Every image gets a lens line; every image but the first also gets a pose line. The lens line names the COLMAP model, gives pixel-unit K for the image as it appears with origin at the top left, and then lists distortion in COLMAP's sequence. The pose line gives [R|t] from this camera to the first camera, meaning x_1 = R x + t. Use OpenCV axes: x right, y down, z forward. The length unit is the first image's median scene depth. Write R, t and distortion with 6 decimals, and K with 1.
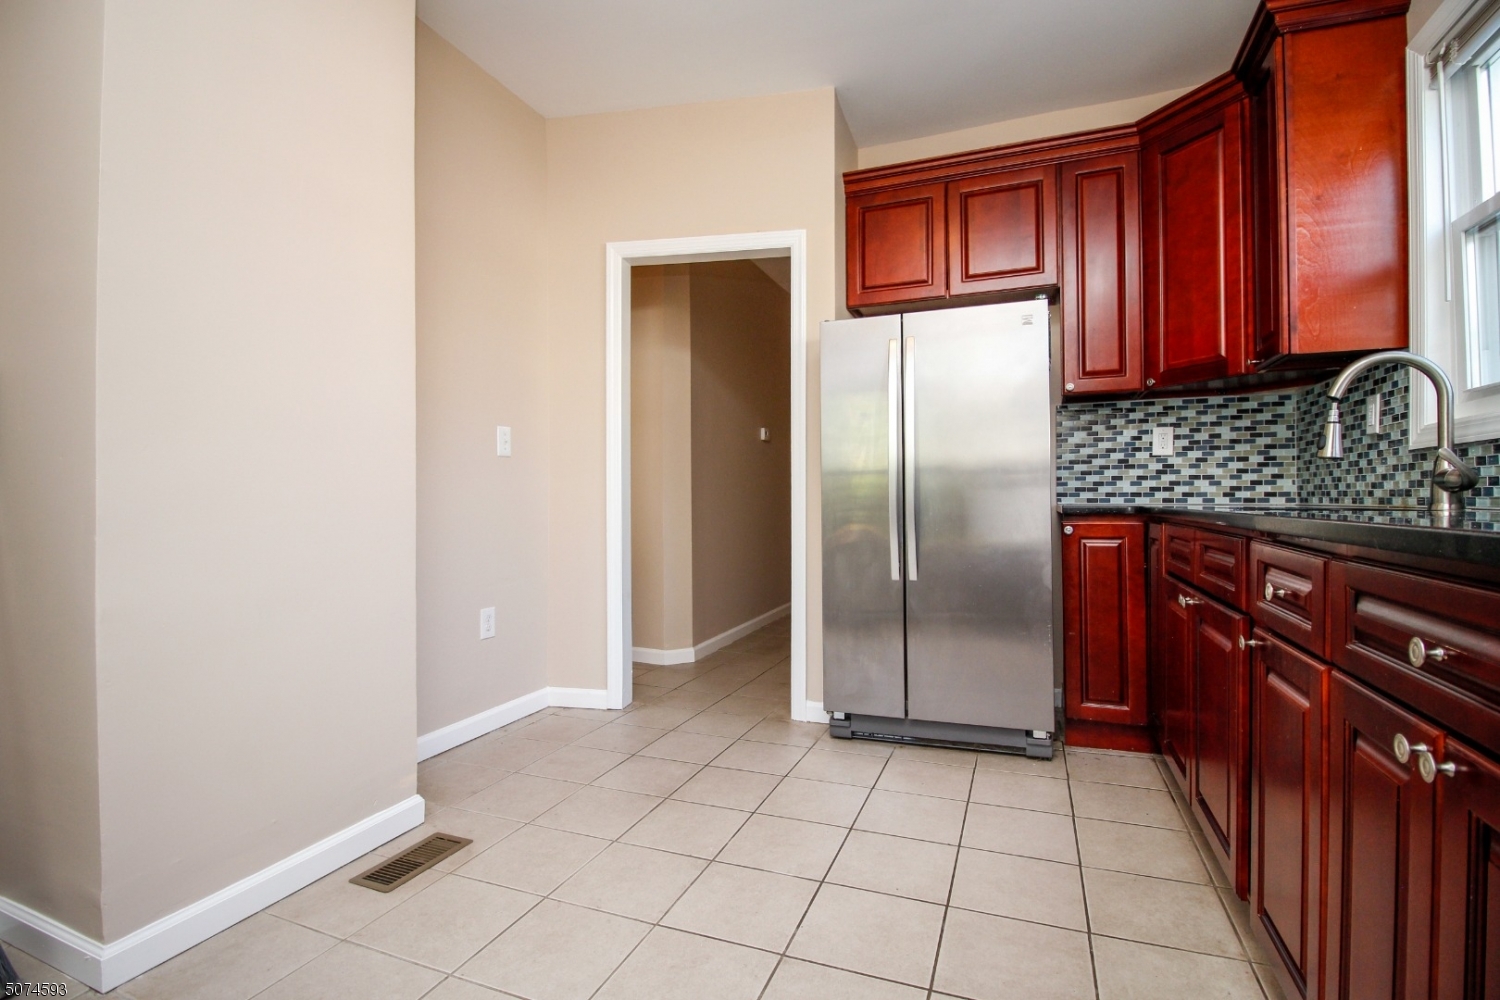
lens RADIAL K [[697.9, 0, 757.0], [0, 697.9, 500.9], [0, 0, 1]] dist [0.004311, -0.015155]
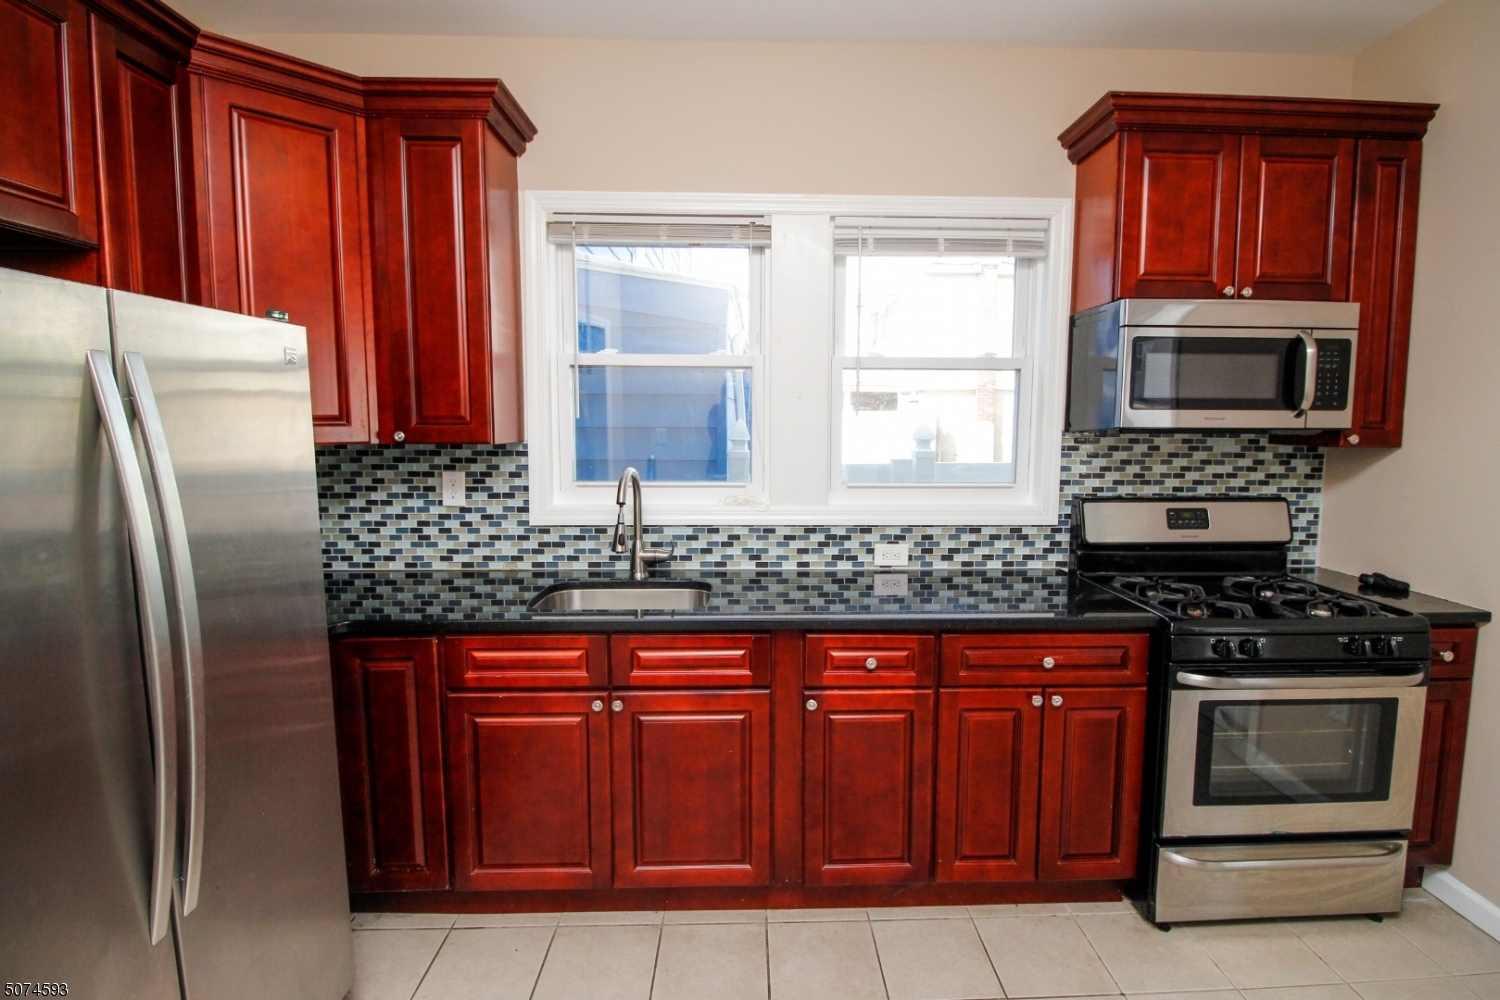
lens RADIAL K [[727.8, 0, 769.0], [0, 727.8, 490.3], [0, 0, 1]] dist [0.005198, -0.015864]
pose [[-0.395736, -0.085519, 0.914374, -0.305375], [0.001845, 0.995579, 0.093913, -0.186756], [-0.918362, 0.038852, -0.393829, 0.806621]]
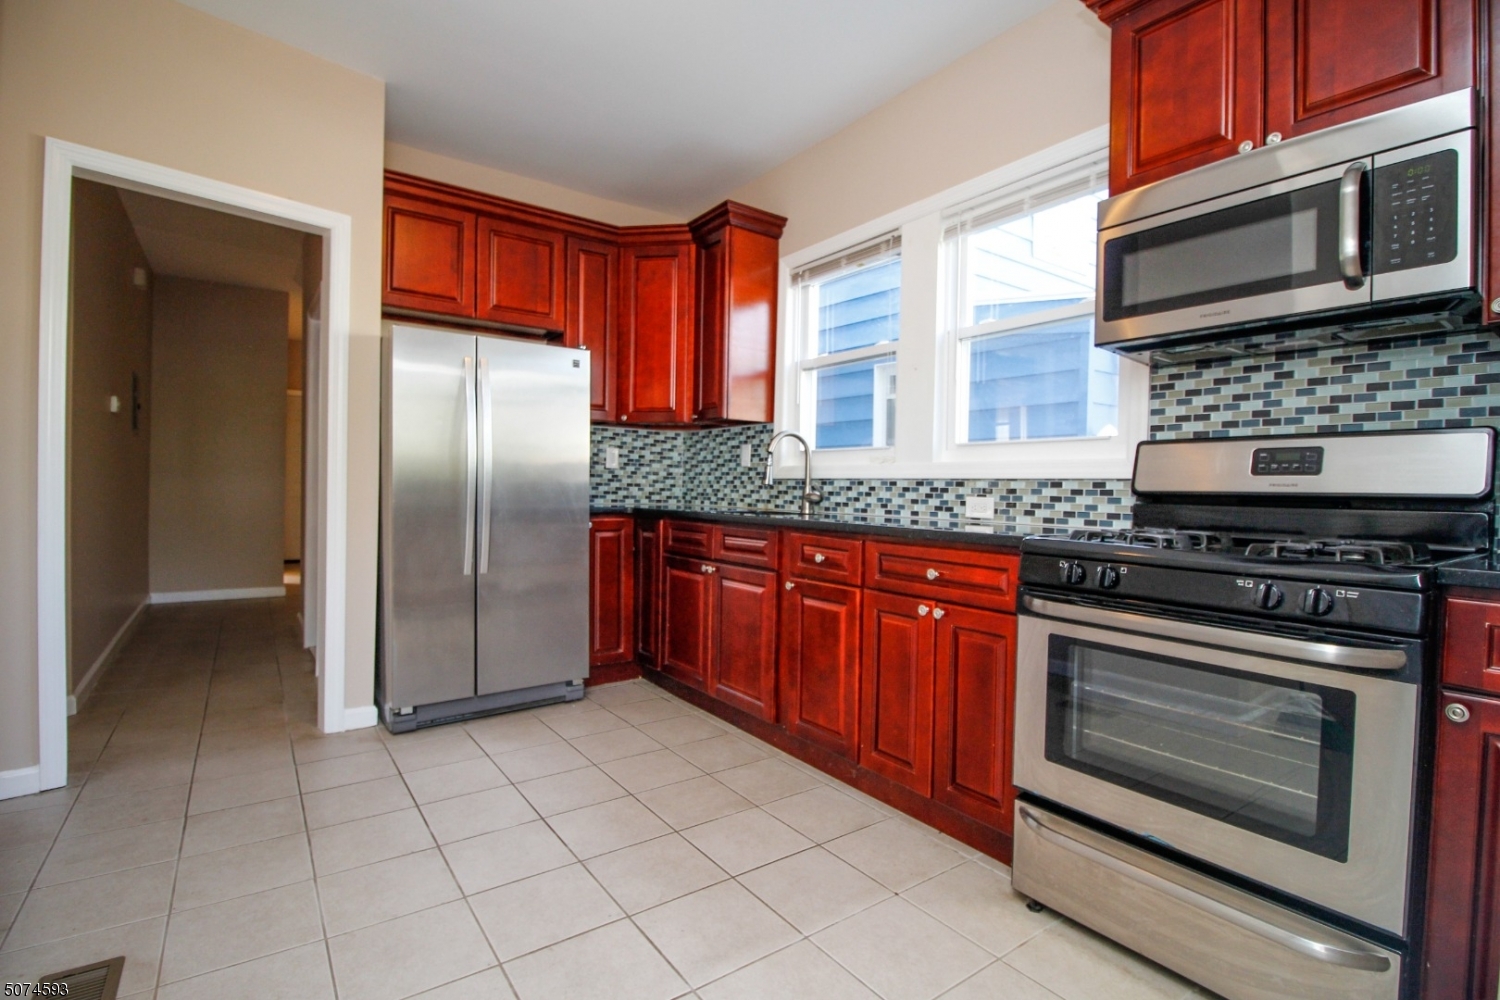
lens RADIAL K [[697.9, 0, 757.0], [0, 697.9, 500.9], [0, 0, 1]] dist [0.004311, -0.015155]
pose [[0.537143, 0.002345, 0.843488, -0.476291], [-0.020431, 0.999739, 0.010231, -0.022891], [-0.843244, -0.022729, 0.537051, 0.019611]]
